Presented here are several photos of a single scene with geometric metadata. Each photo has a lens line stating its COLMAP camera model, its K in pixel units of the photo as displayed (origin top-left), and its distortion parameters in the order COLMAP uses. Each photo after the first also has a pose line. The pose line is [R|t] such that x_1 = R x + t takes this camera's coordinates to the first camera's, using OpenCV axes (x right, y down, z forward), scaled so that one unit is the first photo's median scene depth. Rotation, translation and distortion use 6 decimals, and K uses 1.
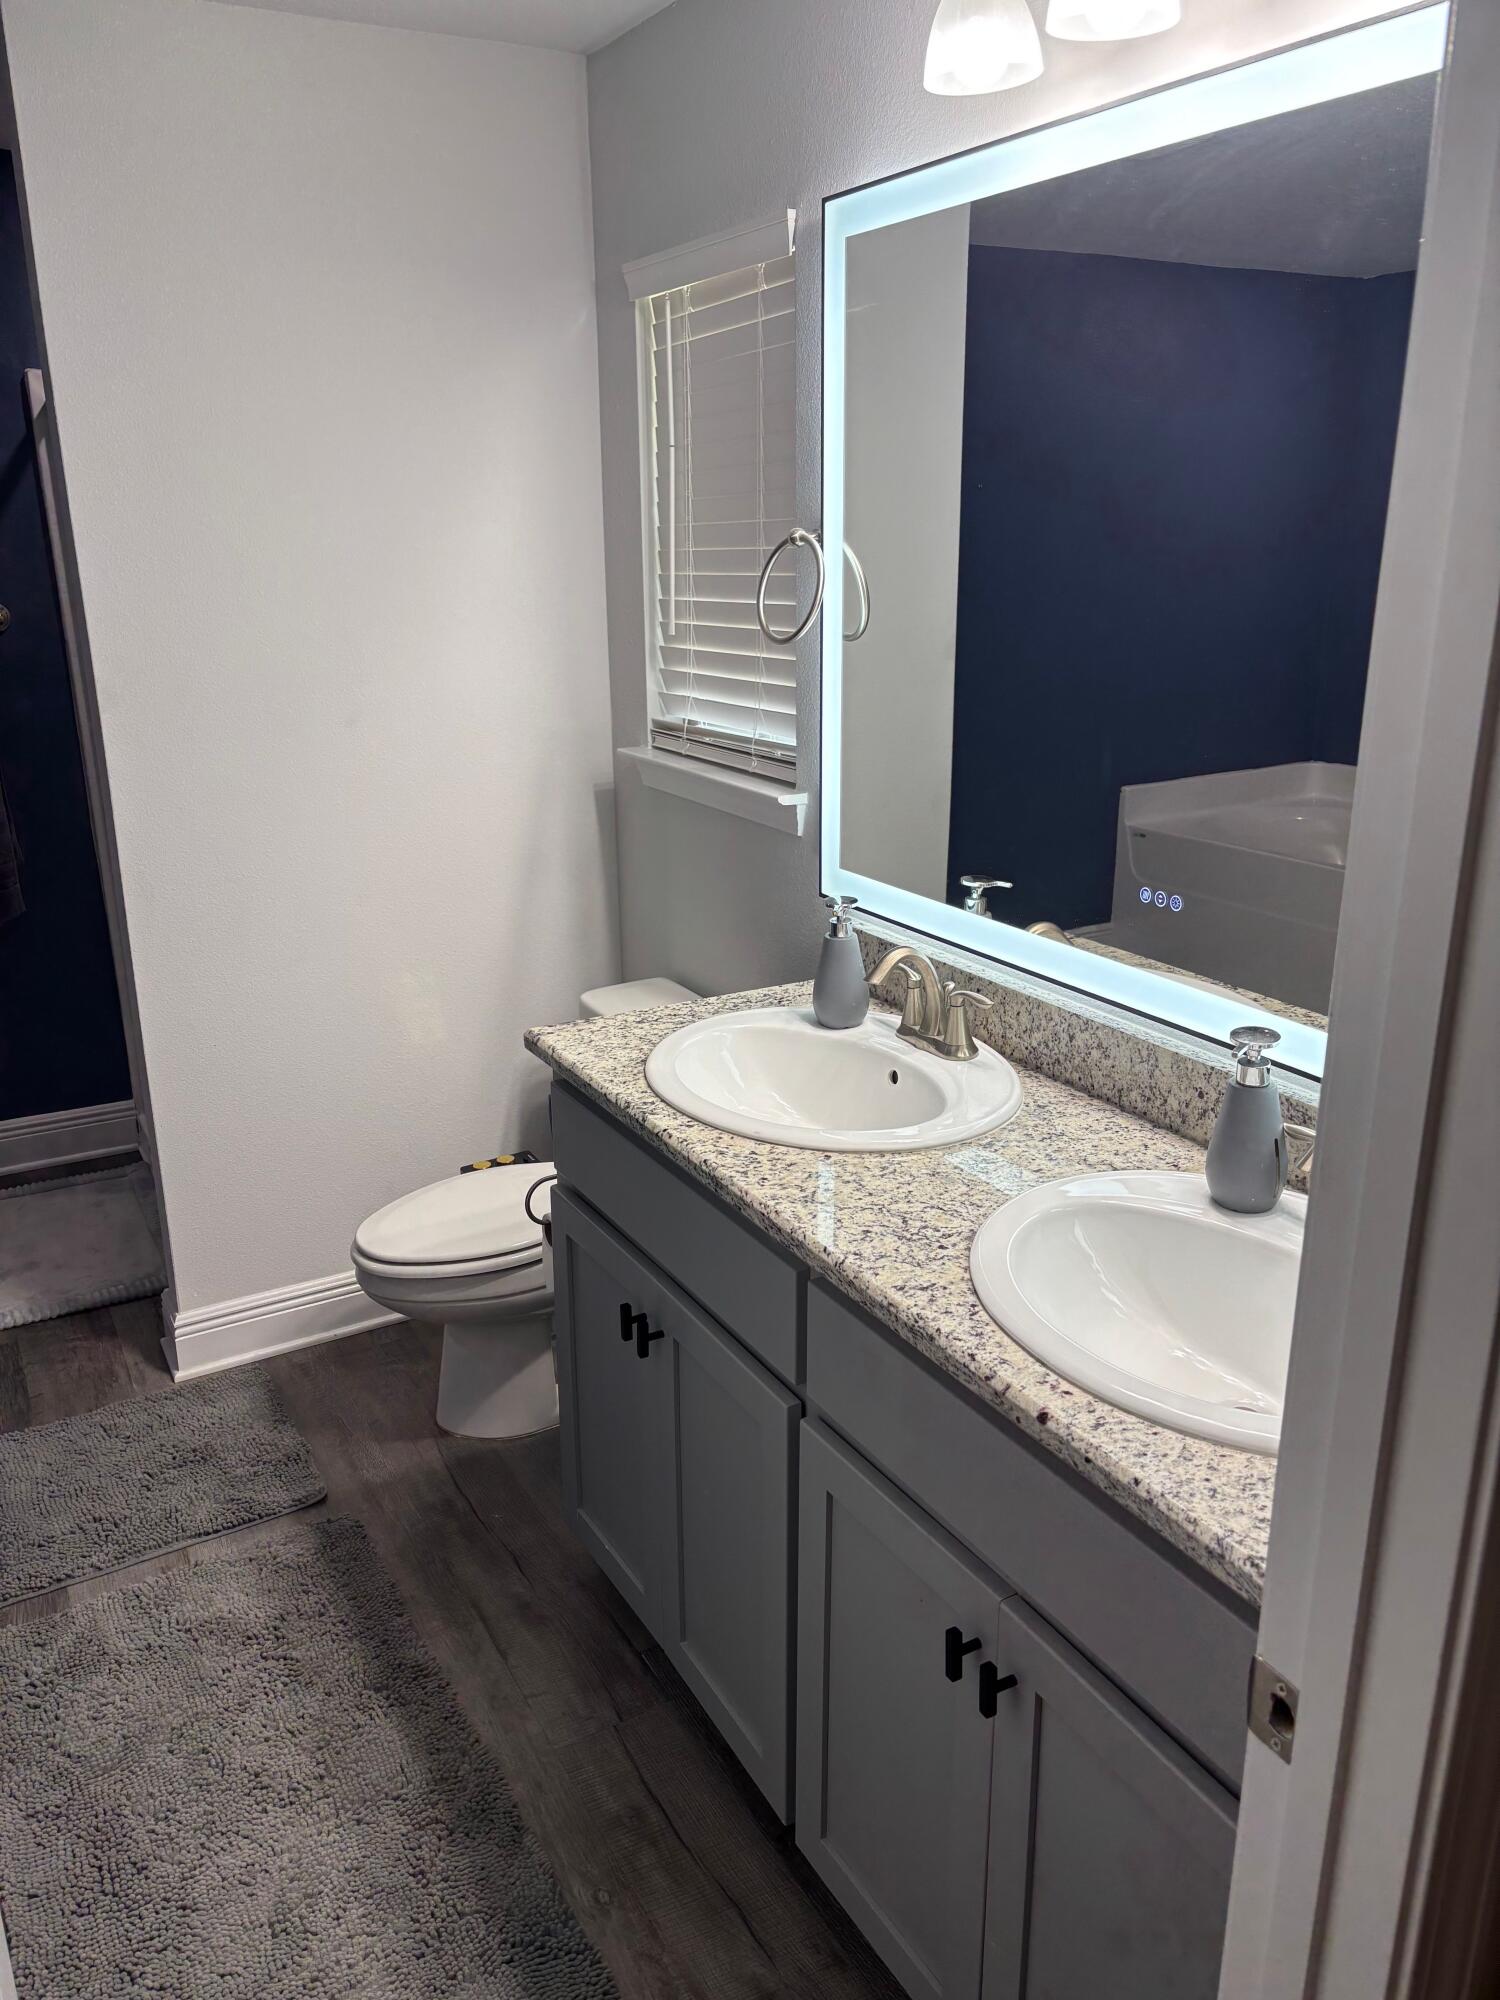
lens RADIAL K [[1534.3, 0, 741.0], [0, 1534.3, 997.5], [0, 0, 1]] dist [0.071289, -0.069256]
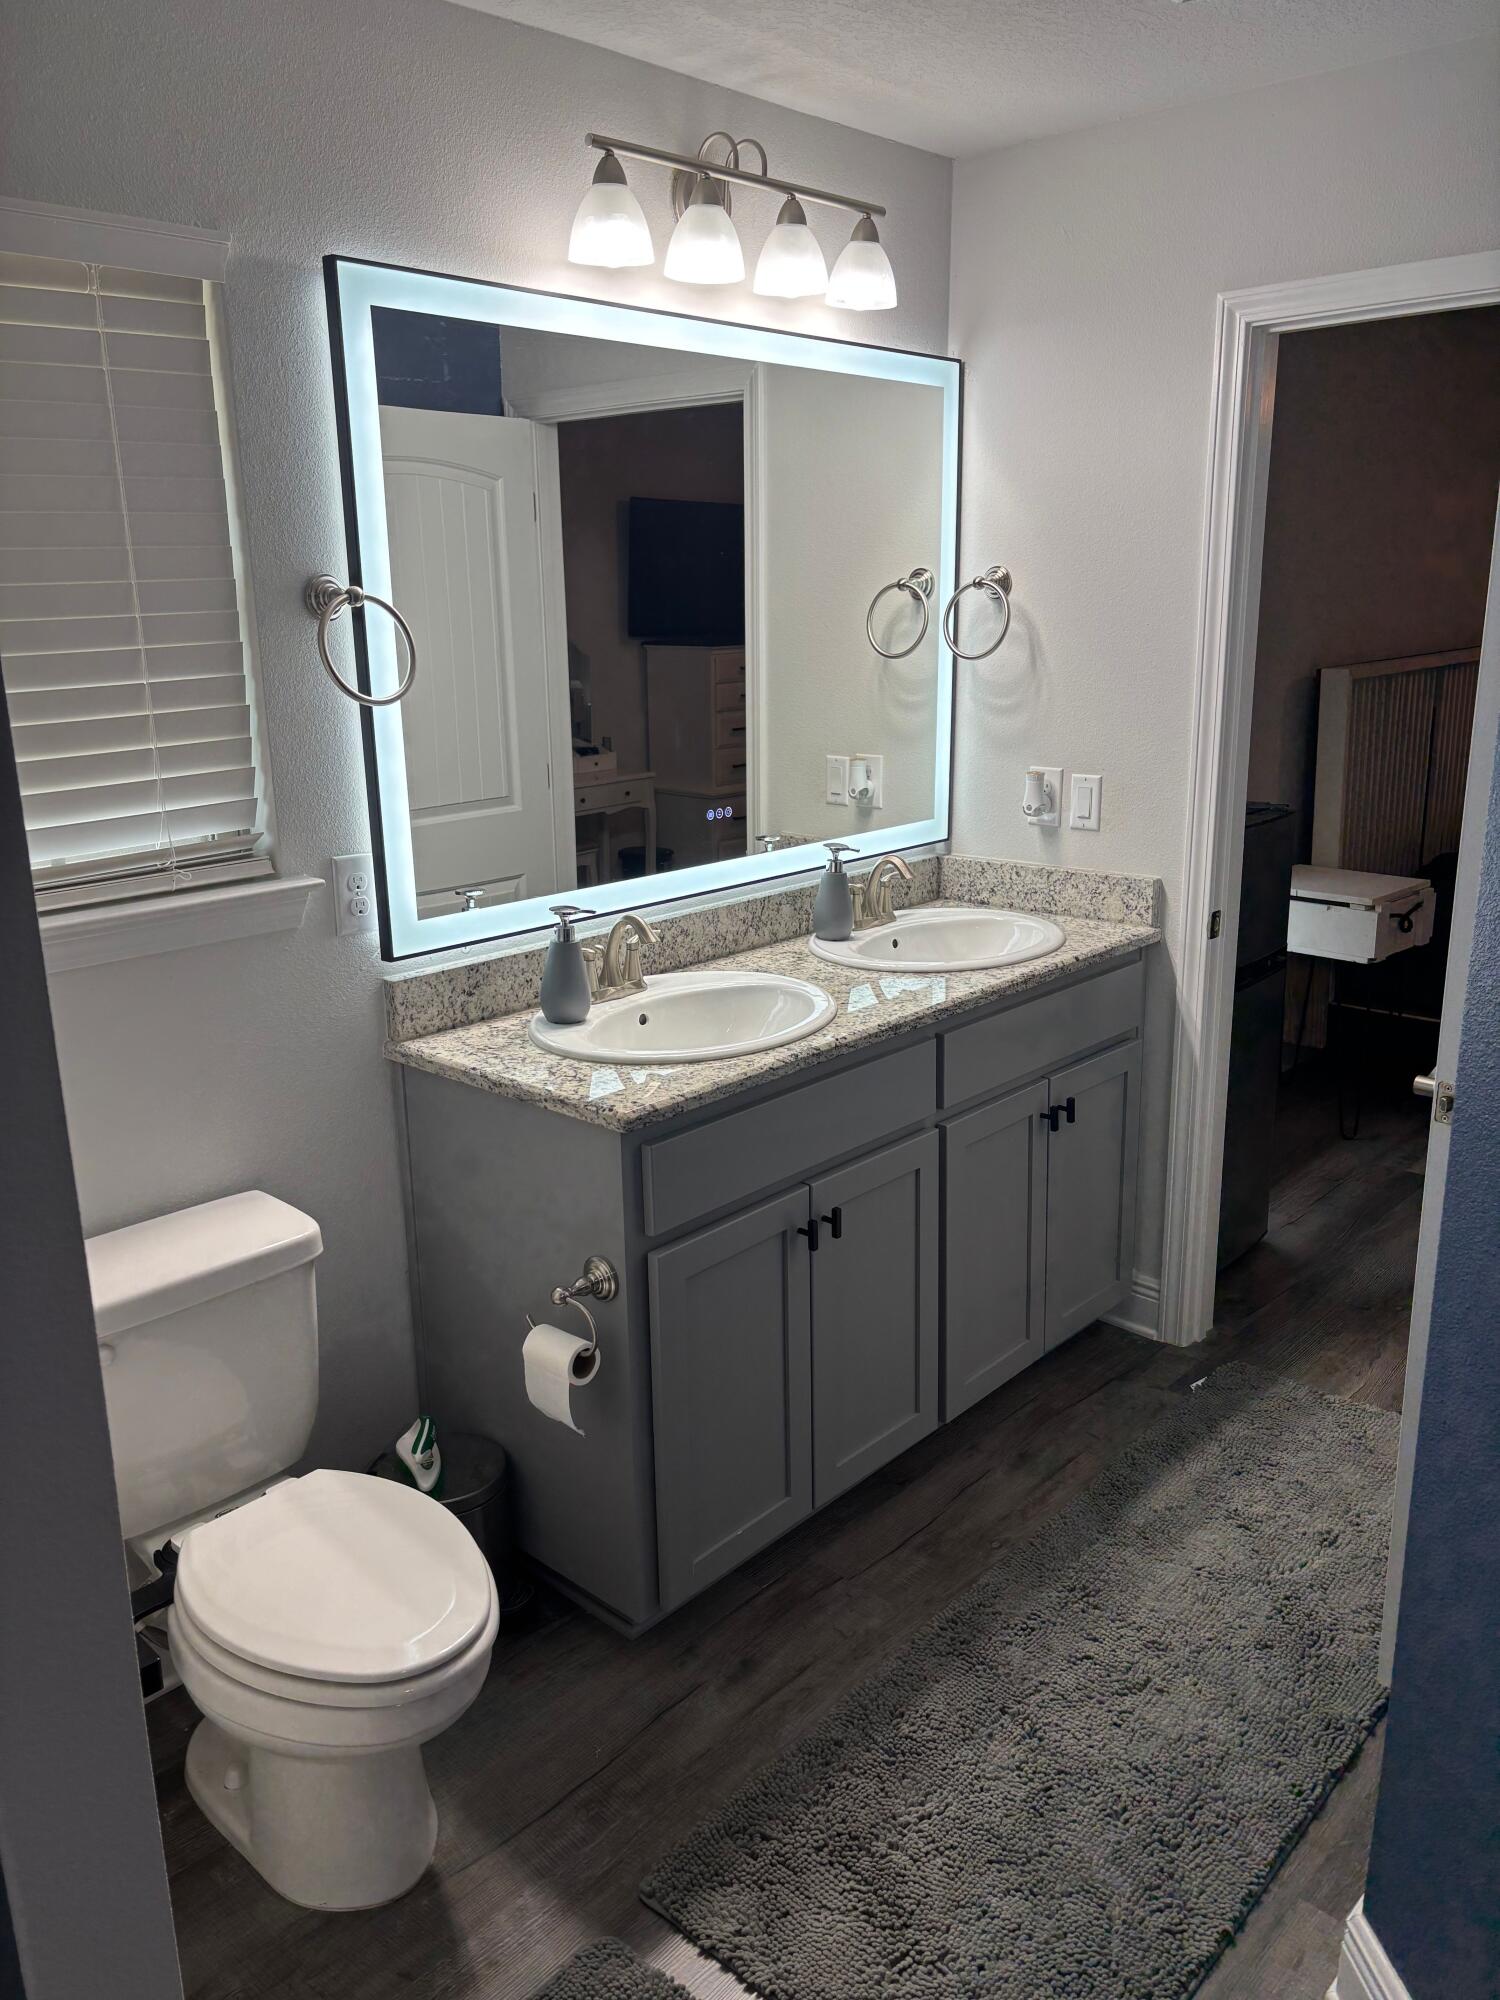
lens RADIAL K [[1534.3, 0, 748.0], [0, 1534.3, 996.2], [0, 0, 1]] dist [0.071289, -0.069256]
pose [[-0.311284, -0.229332, 0.922231, -1.067499], [0.301121, 0.896636, 0.324606, -0.342687], [-0.901348, 0.378748, -0.210052, 1.175819]]
